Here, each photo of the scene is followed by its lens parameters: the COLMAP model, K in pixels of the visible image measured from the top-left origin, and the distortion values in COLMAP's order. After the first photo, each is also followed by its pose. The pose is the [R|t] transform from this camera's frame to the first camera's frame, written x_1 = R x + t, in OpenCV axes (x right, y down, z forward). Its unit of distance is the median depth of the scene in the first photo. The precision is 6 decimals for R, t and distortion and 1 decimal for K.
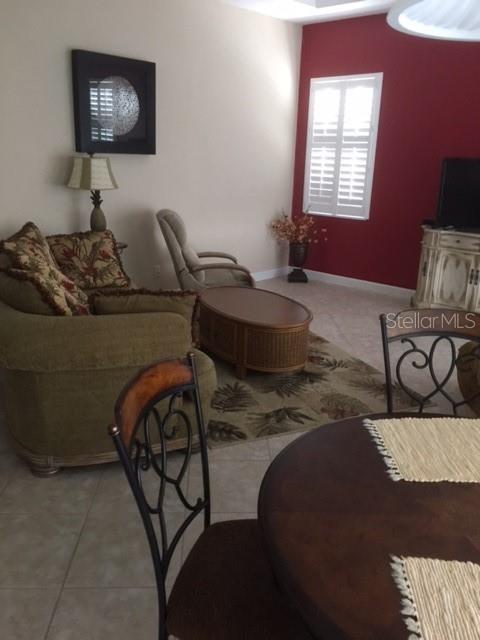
lens RADIAL K [[546.2, 0, 236.4], [0, 546.2, 316.7], [0, 0, 1]] dist [0.063606, -0.074274]
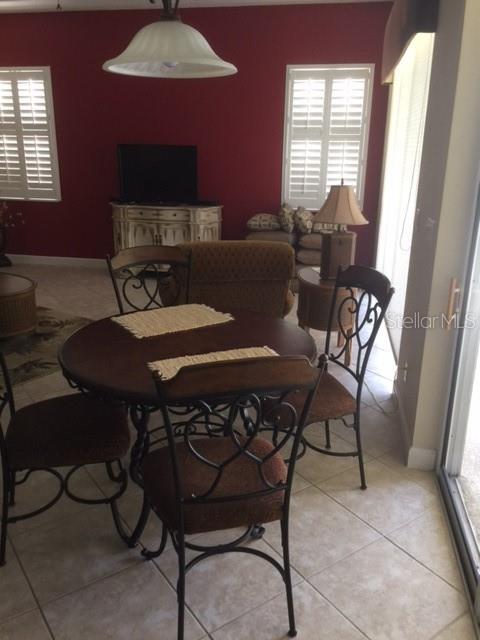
lens RADIAL K [[546.2, 0, 236.8], [0, 546.2, 319.2], [0, 0, 1]] dist [0.063606, -0.074274]
pose [[0.844610, -0.172974, 0.506669, -0.071635], [0.161397, 0.984606, 0.067091, 0.044943], [-0.510475, 0.025109, 0.859526, -0.139537]]
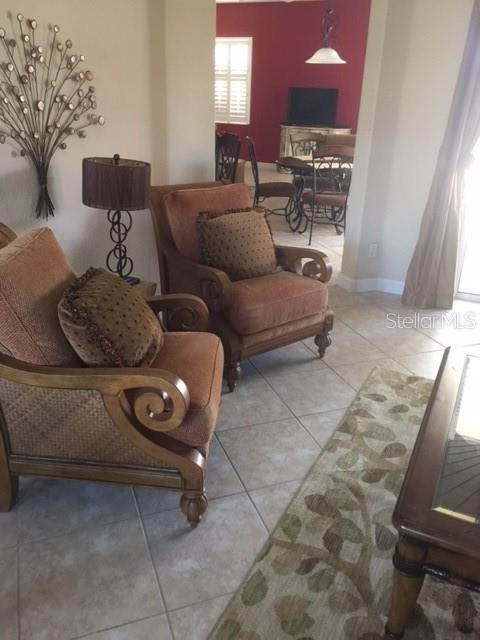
lens RADIAL K [[546.2, 0, 238.9], [0, 546.2, 322.5], [0, 0, 1]] dist [0.063606, -0.074274]
pose [[0.950678, -0.120703, 0.285732, -0.432933], [0.085808, 0.987570, 0.131689, 0.250994], [-0.298075, -0.100676, 0.949218, -0.845945]]
